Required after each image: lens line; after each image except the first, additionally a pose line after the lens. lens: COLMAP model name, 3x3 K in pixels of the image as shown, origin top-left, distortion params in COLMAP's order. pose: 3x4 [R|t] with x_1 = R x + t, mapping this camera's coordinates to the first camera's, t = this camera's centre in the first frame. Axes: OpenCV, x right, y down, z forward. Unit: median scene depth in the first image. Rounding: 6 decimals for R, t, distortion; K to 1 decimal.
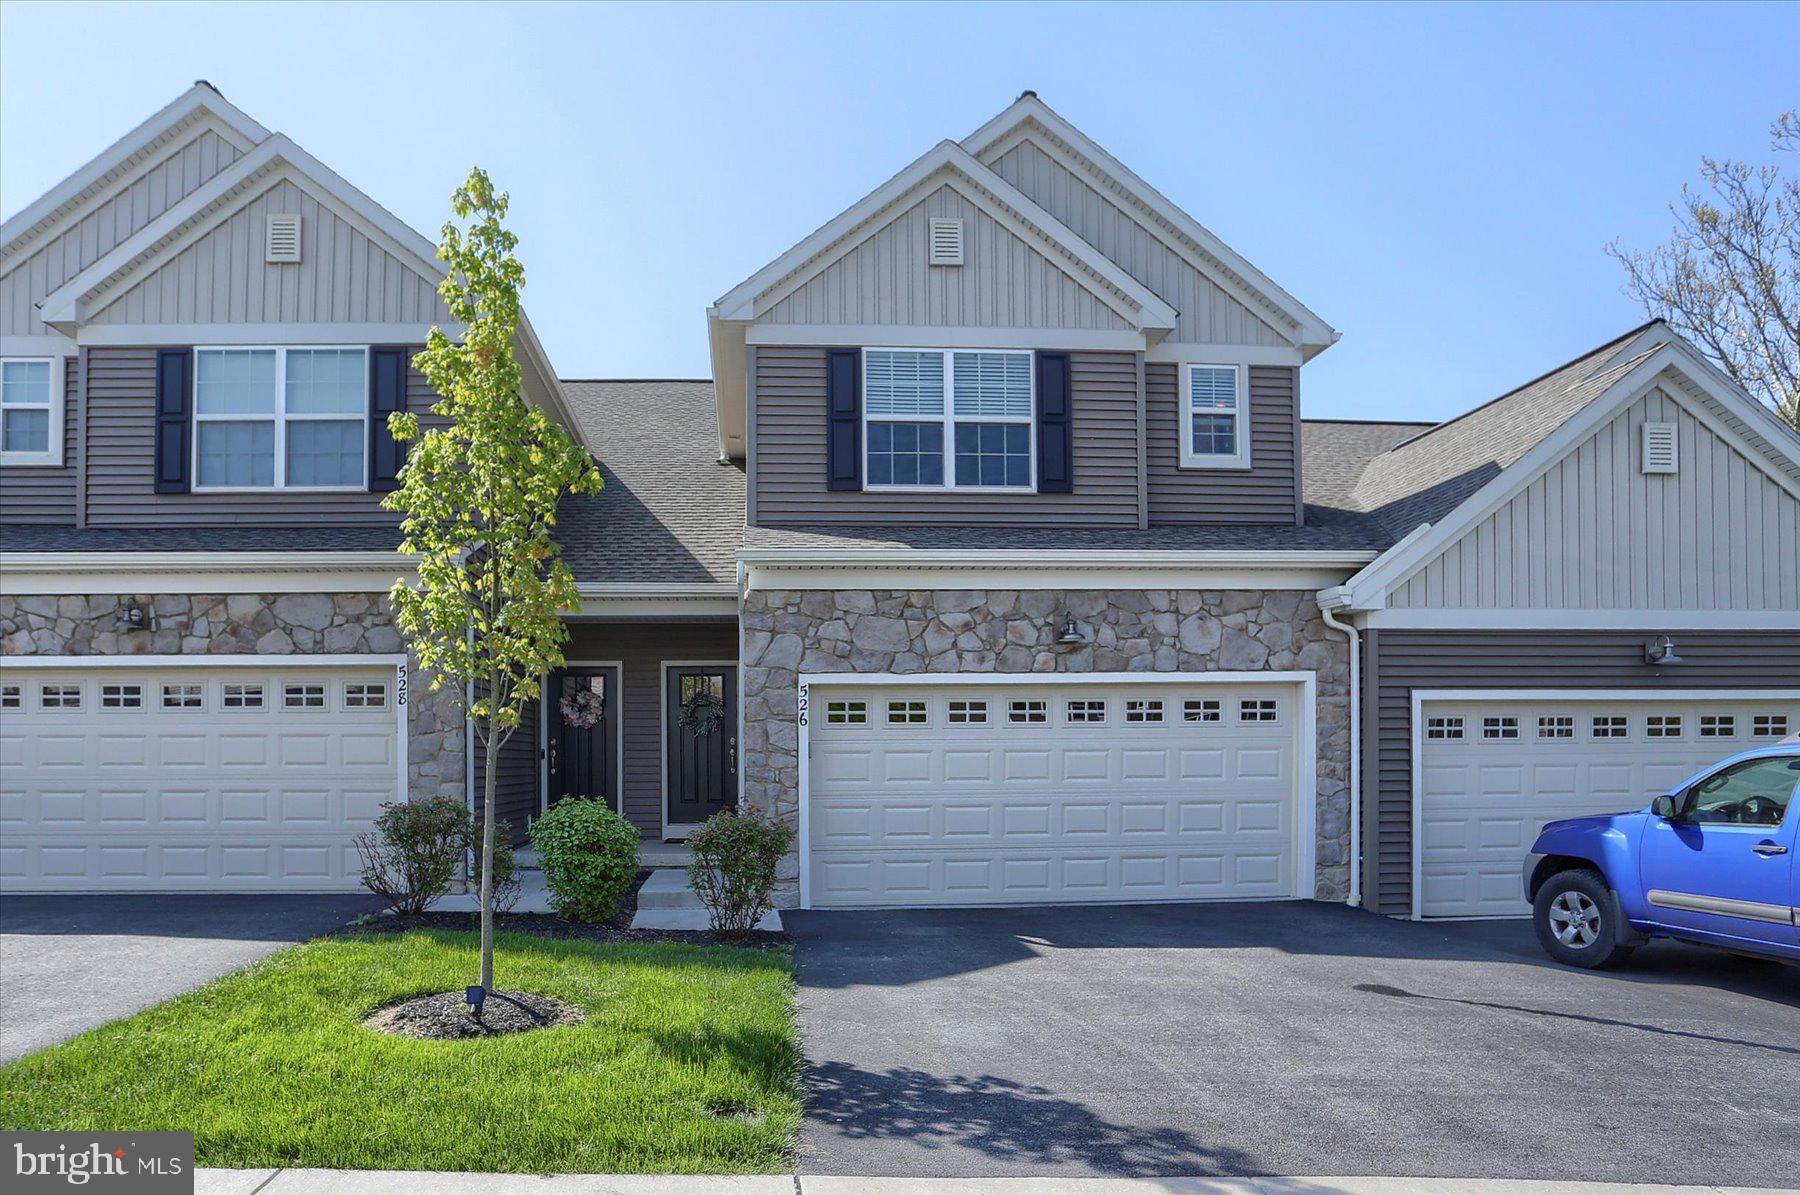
lens RADIAL K [[1265.2, 0, 860.1], [0, 1265.2, 756.0], [0, 0, 1]] dist [-0.092361, 0.055523]
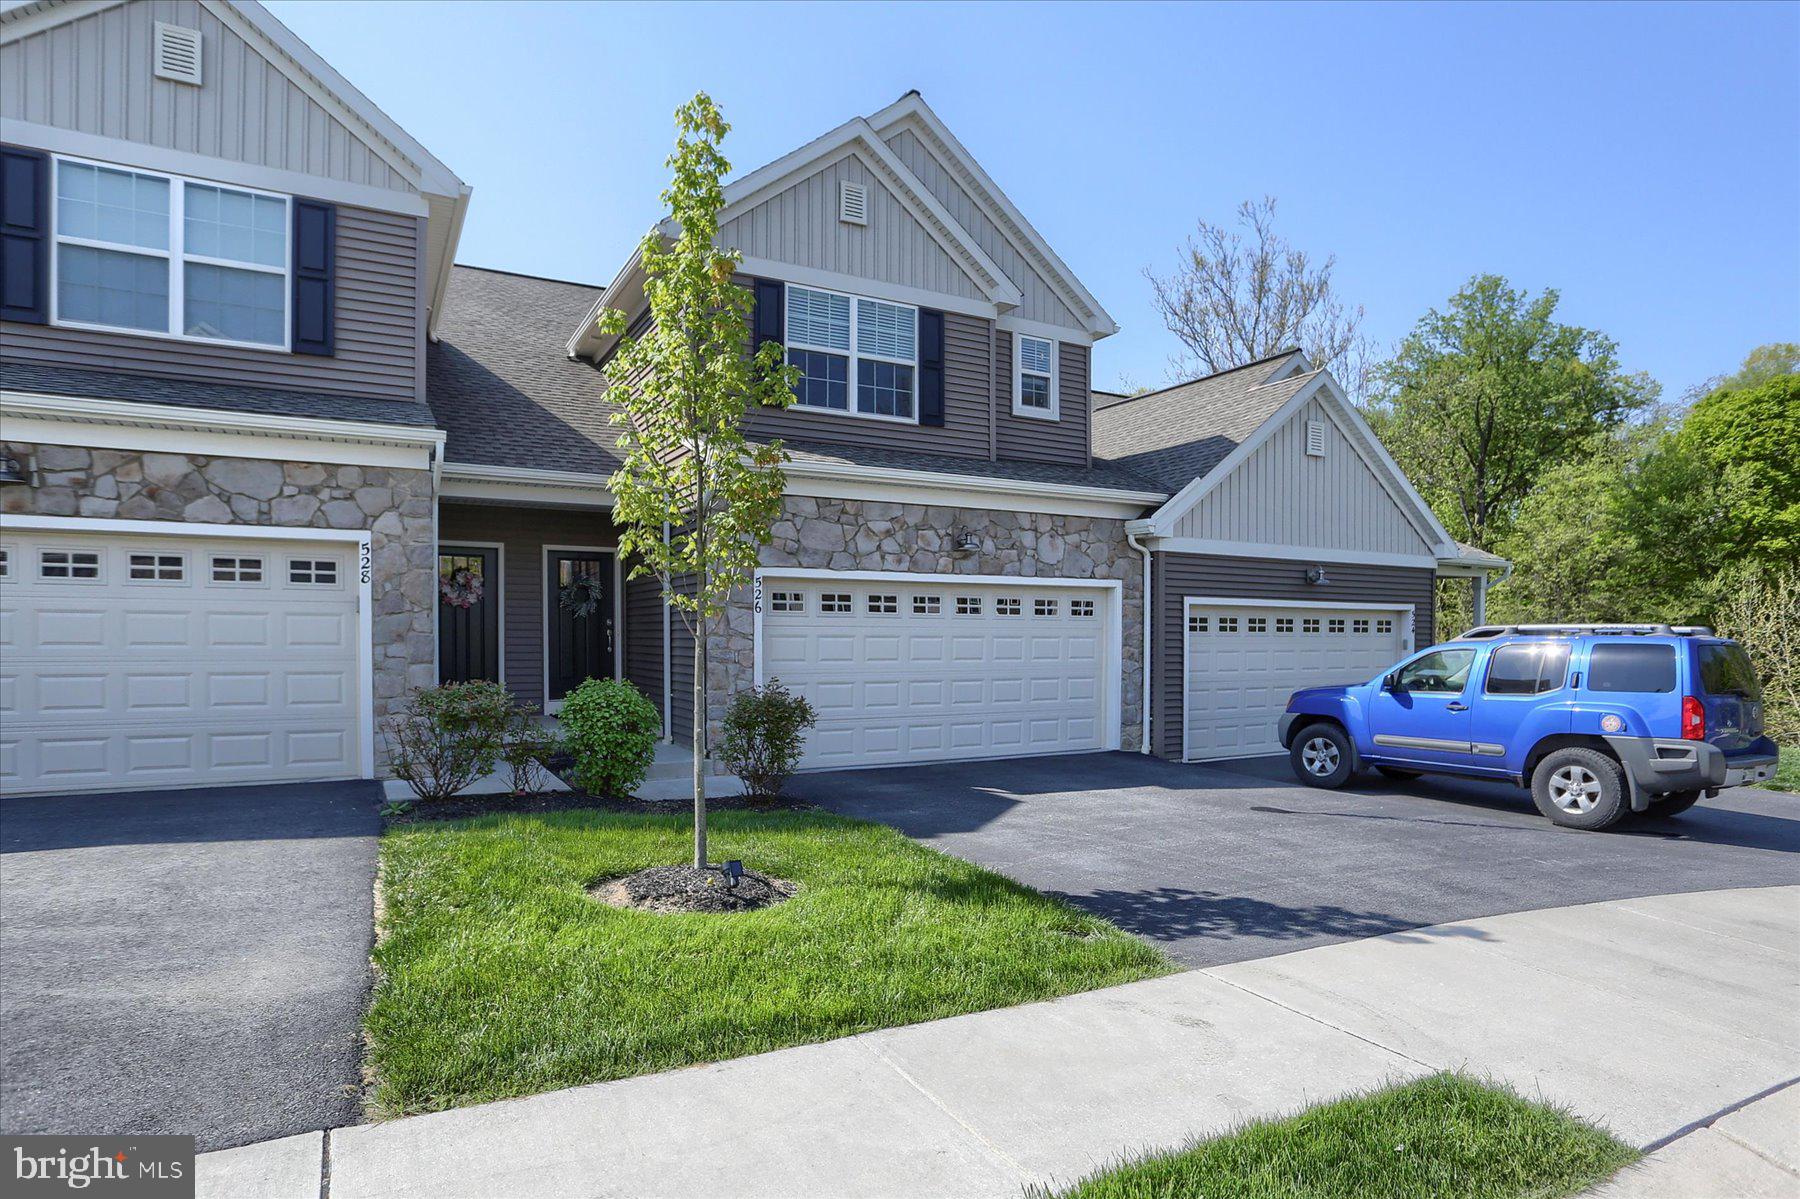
lens RADIAL K [[1085.7, 0, 1010.4], [0, 1085.7, 659.7], [0, 0, 1]] dist [-0.102339, 0.045186]
pose [[0.868785, 0.001338, 0.495187, -0.317846], [-0.014110, 0.999657, 0.022055, -0.006522], [-0.494988, -0.026148, 0.868506, 0.045985]]
